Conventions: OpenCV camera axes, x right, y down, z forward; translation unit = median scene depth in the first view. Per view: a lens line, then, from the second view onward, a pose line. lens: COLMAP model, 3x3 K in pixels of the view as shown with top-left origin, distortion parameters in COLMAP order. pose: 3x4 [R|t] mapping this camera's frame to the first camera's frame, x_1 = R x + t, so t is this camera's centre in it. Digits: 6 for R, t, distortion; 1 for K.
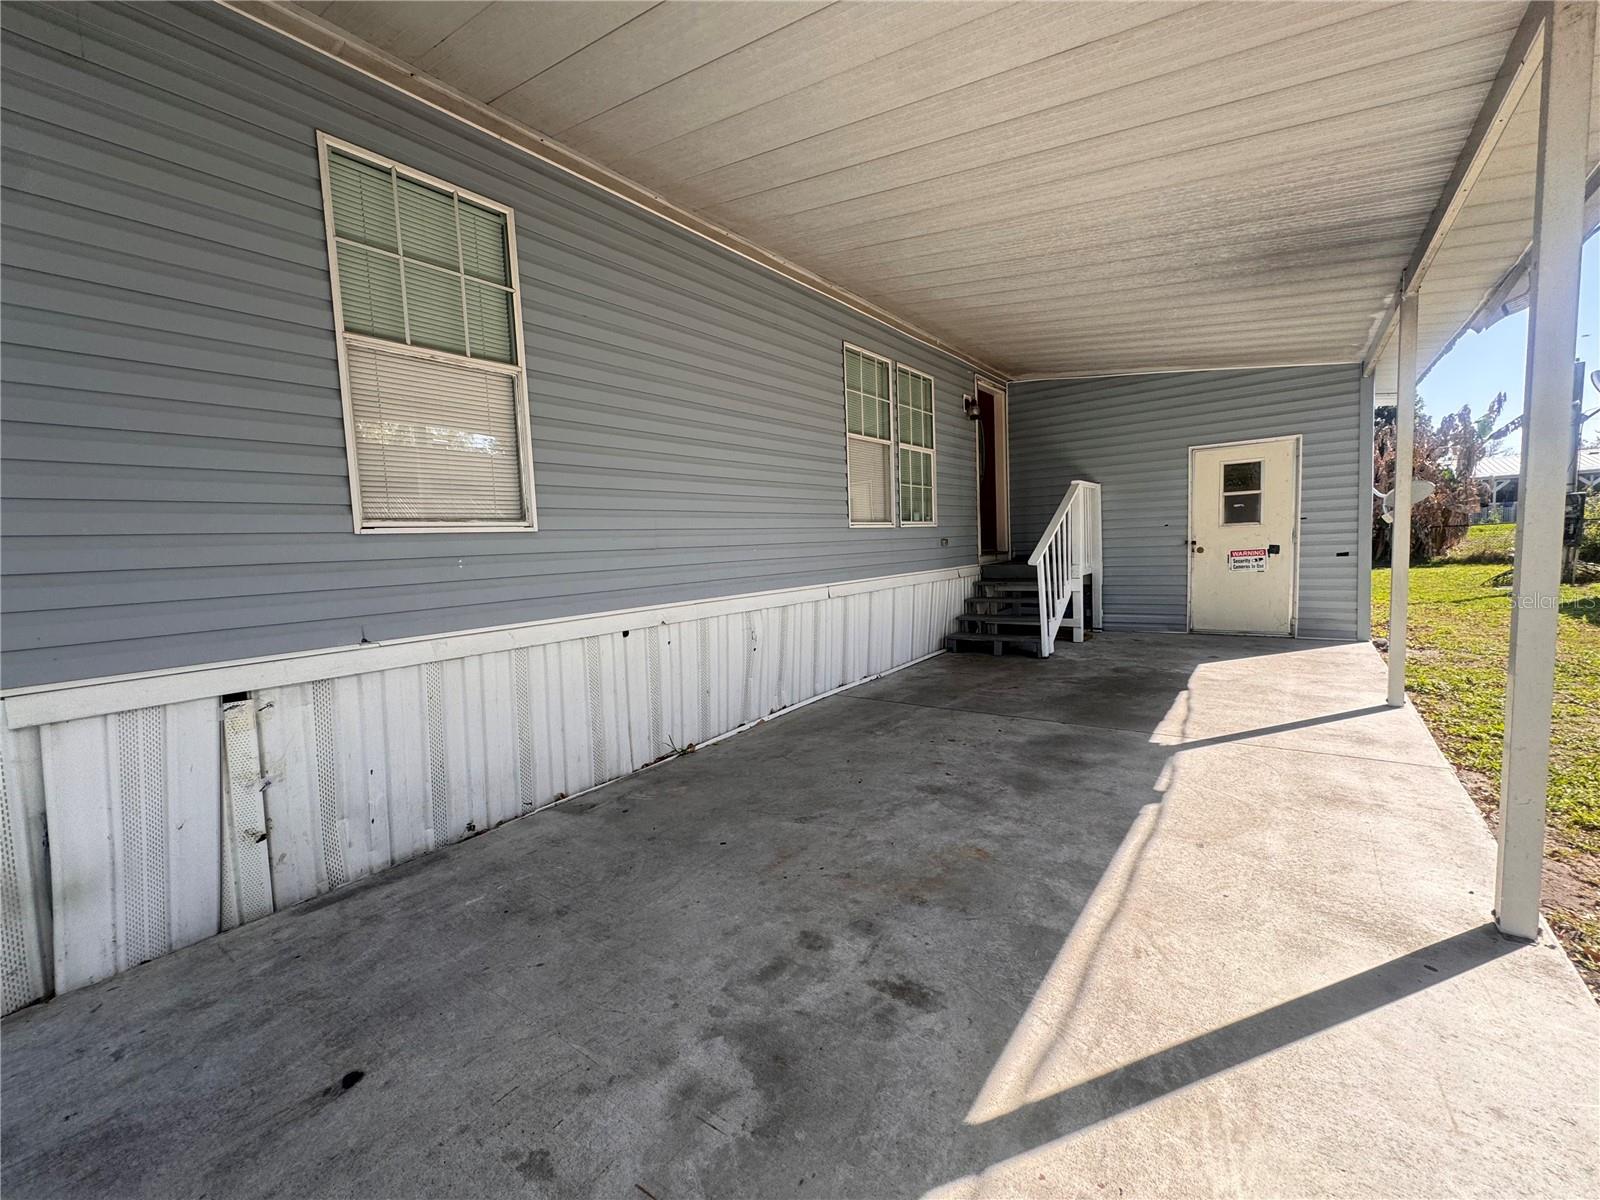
lens RADIAL K [[645.8, 0, 797.8], [0, 645.8, 596.4], [0, 0, 1]] dist [-0.000275, -0.000056]
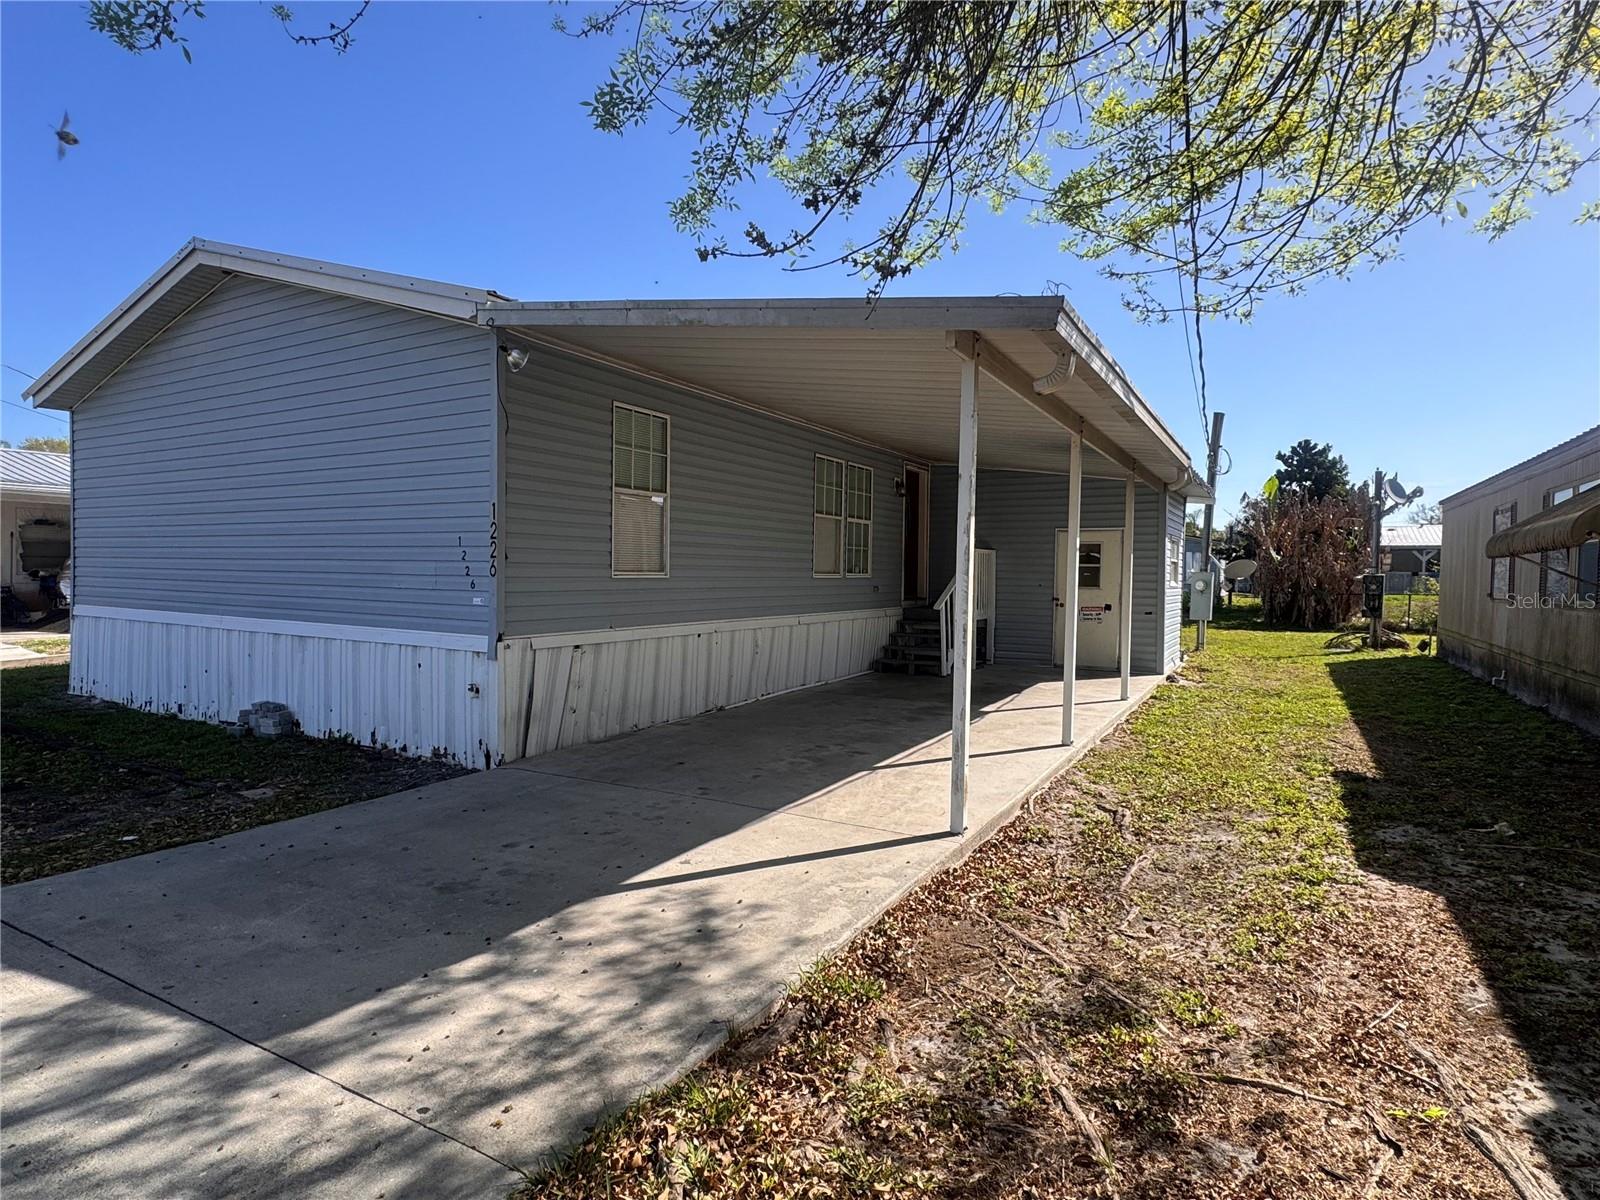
lens RADIAL K [[851.5, 0, 791.6], [0, 851.5, 604.9], [0, 0, 1]] dist [-0.002174, -0.000041]
pose [[0.990622, 0.051857, 0.126408, -0.191752], [-0.046460, 0.997893, -0.045278, 0.041698], [-0.128490, 0.038980, 0.990944, -0.829647]]
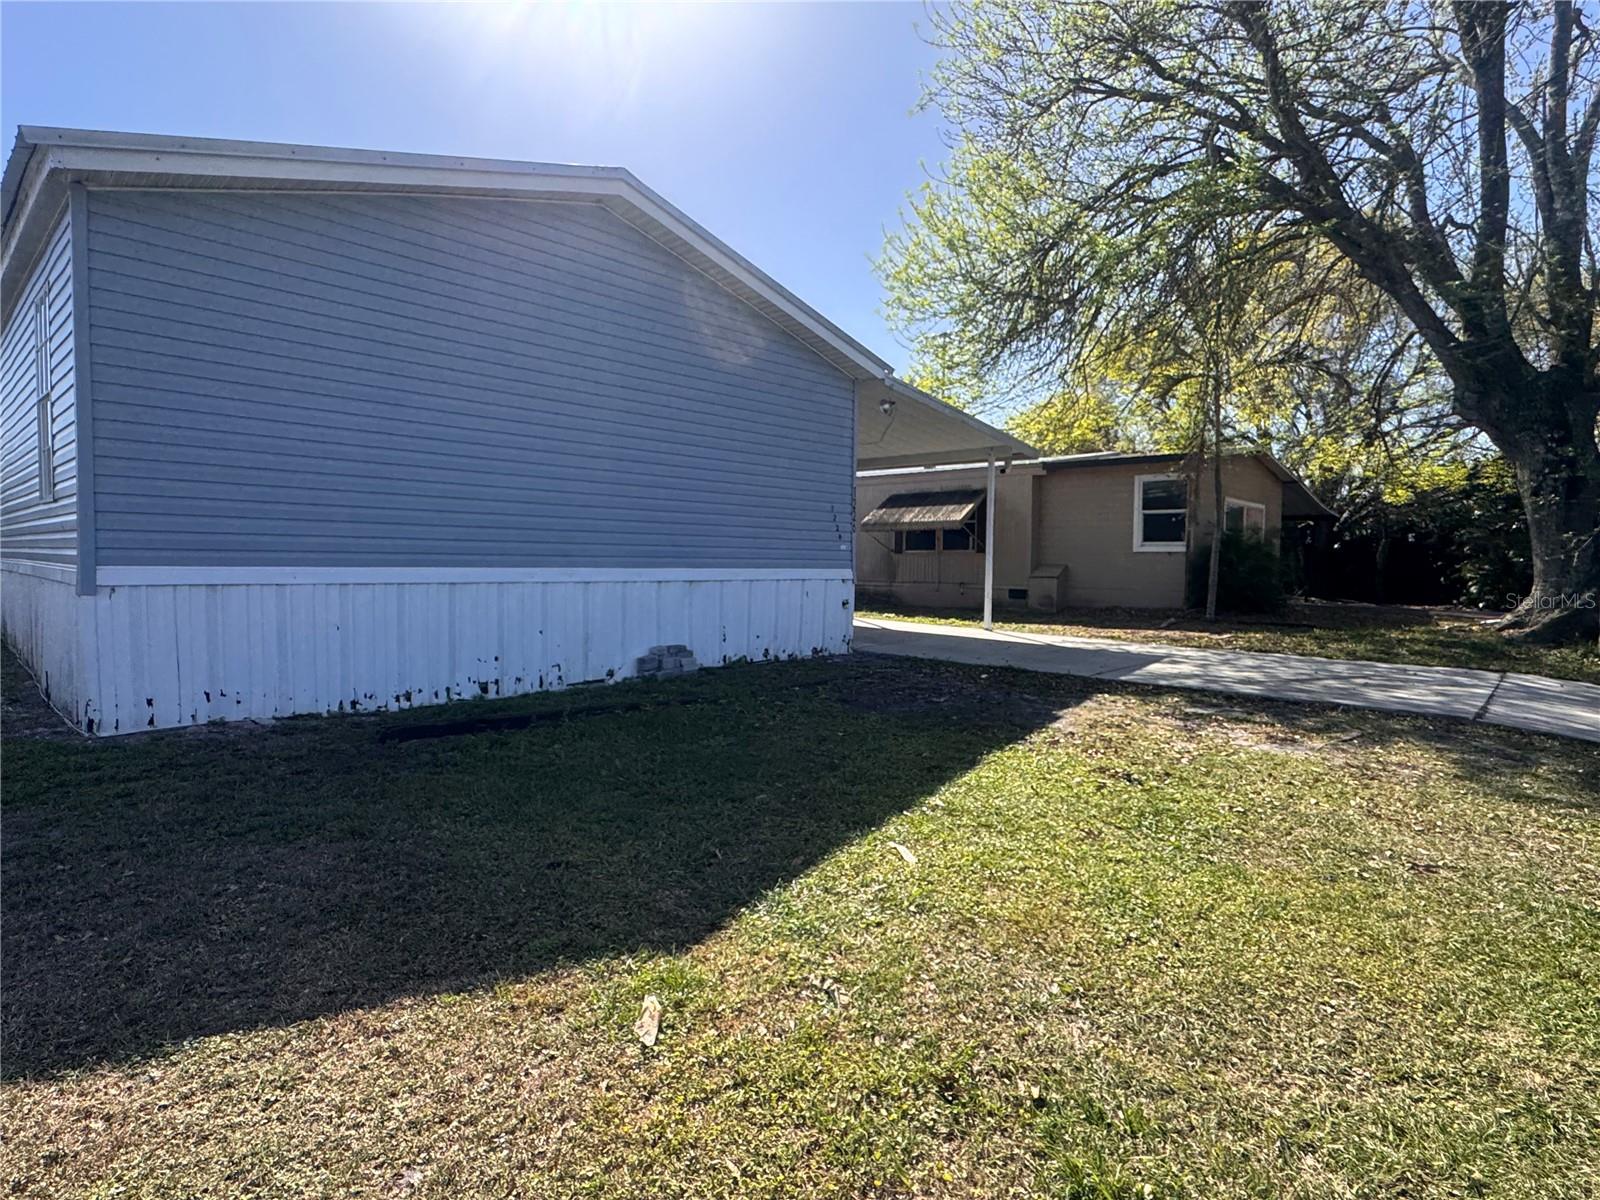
lens RADIAL K [[862.4, 0, 800.0], [0, 862.4, 600.0], [0, 0, 1]] dist [-0.000300, -0.000206]
pose [[0.102616, -0.003974, 0.994713, -2.186783], [0.059990, 0.998197, -0.002201, 0.110835], [-0.992910, 0.059898, 0.102670, 0.208453]]
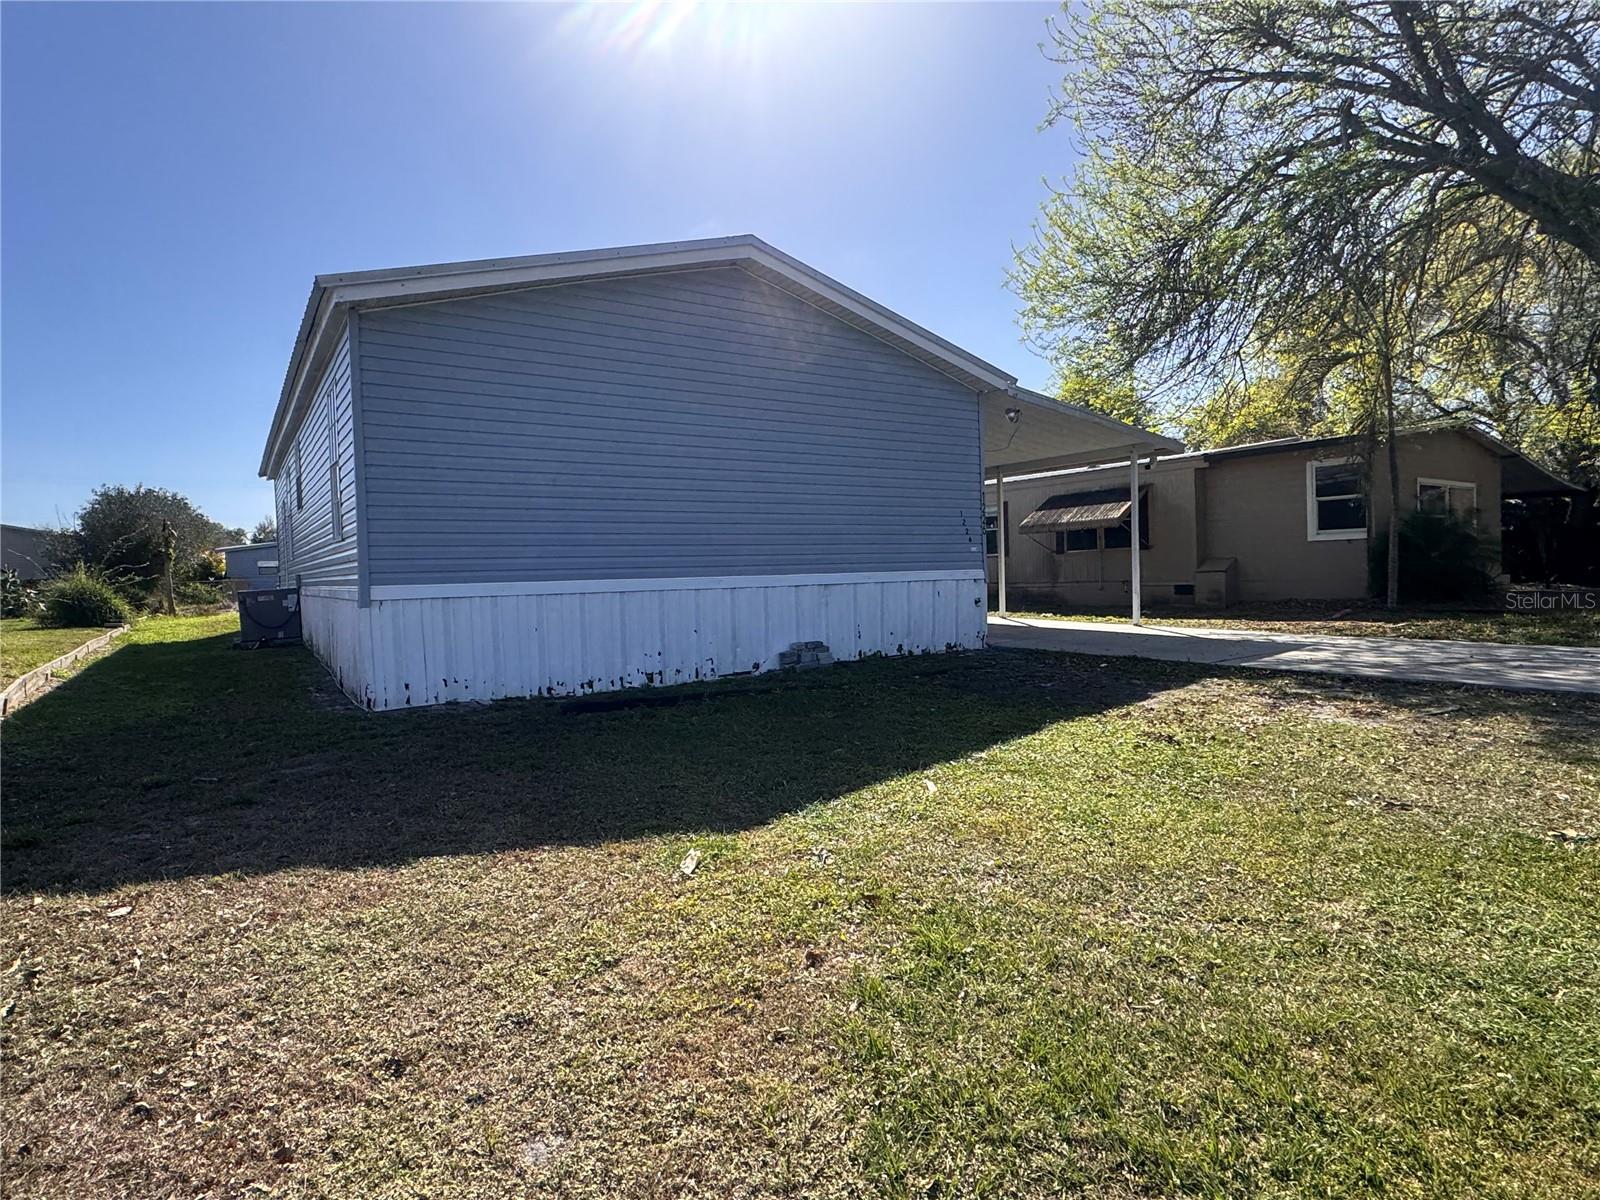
lens RADIAL K [[862.4, 0, 800.0], [0, 862.4, 600.0], [0, 0, 1]] dist [-0.000300, -0.000206]
pose [[0.321656, 0.001898, 0.946855, -2.329769], [0.087677, 0.995642, -0.031781, 0.141507], [-0.942788, 0.093240, 0.320088, 0.062671]]
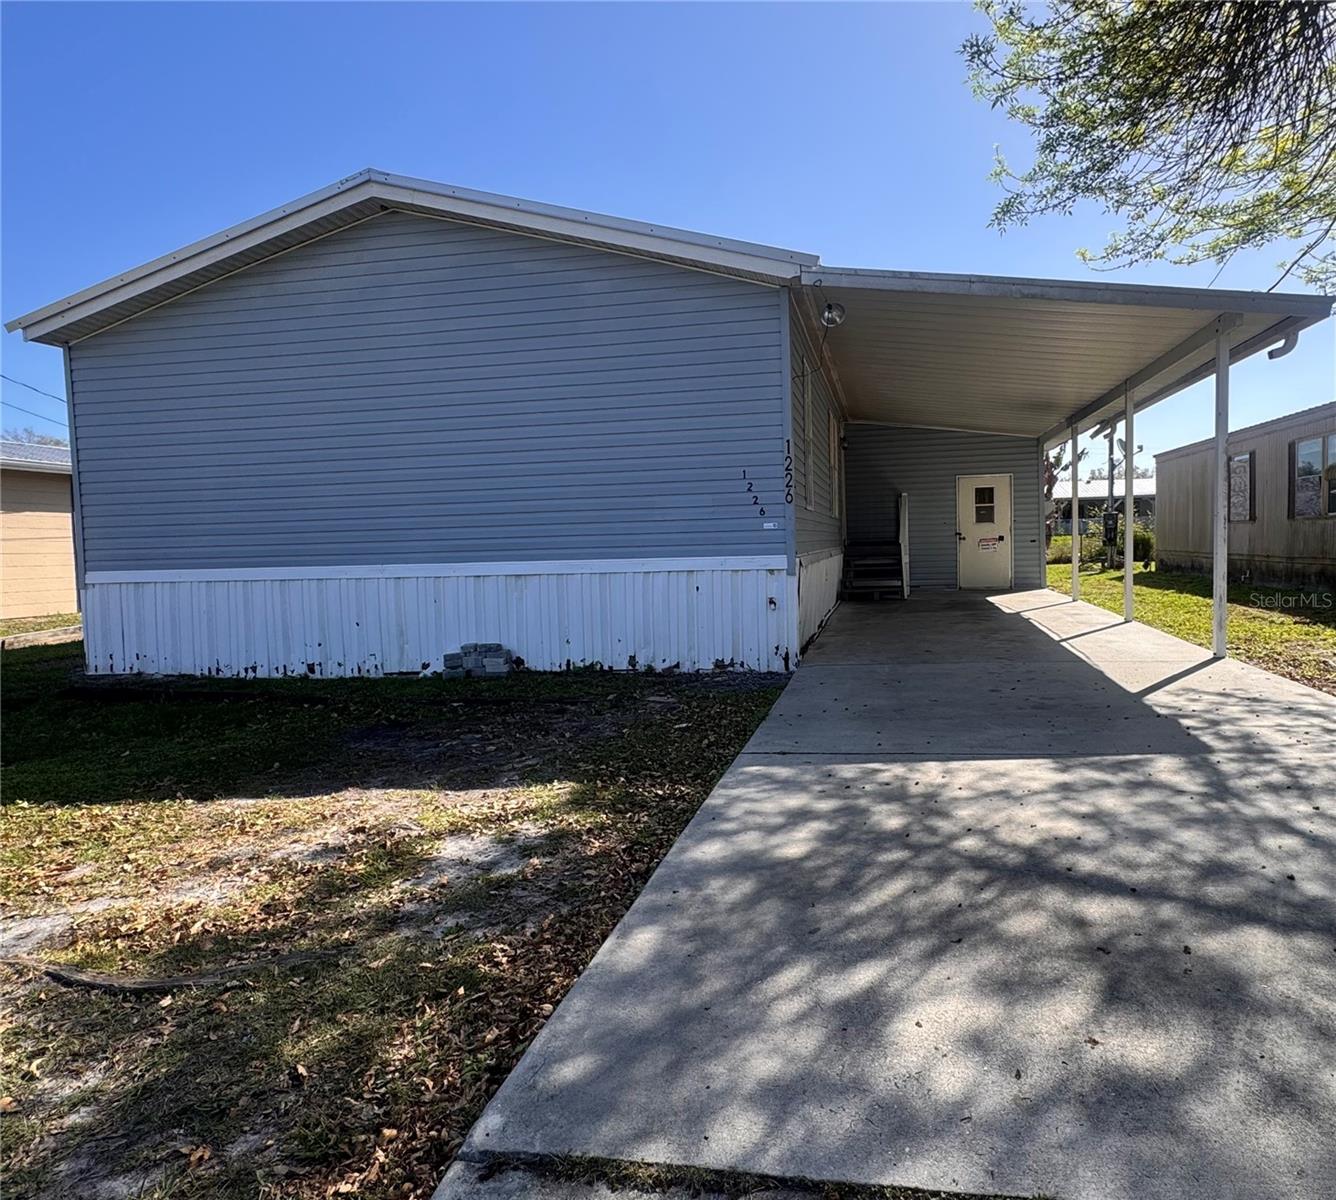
lens RADIAL K [[856.3, 0, 742.0], [0, 856.3, 601.5], [0, 0, 1]] dist [-0.006692, 0.004615]
pose [[0.885653, -0.014433, 0.464122, -1.068408], [0.027198, 0.999413, -0.020823, 0.142189], [-0.463550, 0.031065, 0.885526, -0.793150]]
